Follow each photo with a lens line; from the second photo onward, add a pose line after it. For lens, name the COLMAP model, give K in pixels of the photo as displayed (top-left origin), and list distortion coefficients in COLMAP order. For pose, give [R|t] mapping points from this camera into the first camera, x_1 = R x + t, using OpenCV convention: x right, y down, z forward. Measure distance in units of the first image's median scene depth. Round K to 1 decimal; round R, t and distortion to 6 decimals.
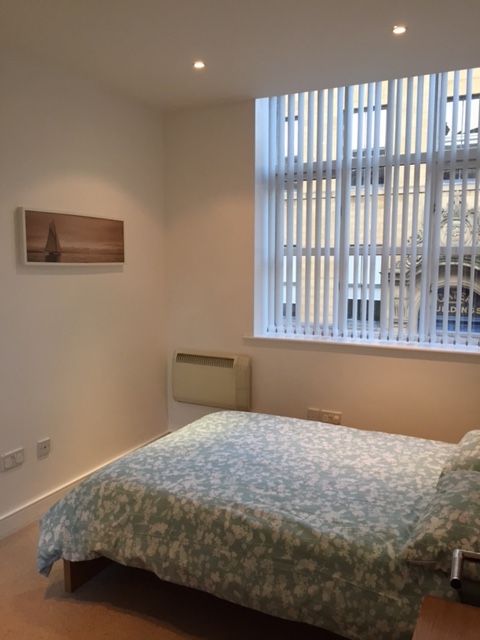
lens RADIAL K [[548.6, 0, 240.0], [0, 548.6, 320.0], [0, 0, 1]] dist [0.084241, -0.136709]
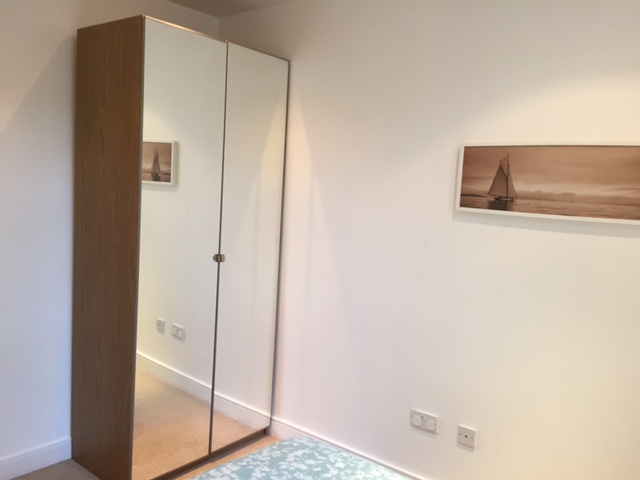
lens RADIAL K [[548.6, 0, 320.0], [0, 548.6, 240.0], [0, 0, 1]] dist [0.084241, -0.136709]
pose [[-0.208686, 0.090257, -0.973809, 0.477689], [-0.153677, 0.980336, 0.123795, -0.124564], [0.965833, 0.175487, -0.190712, 0.945420]]
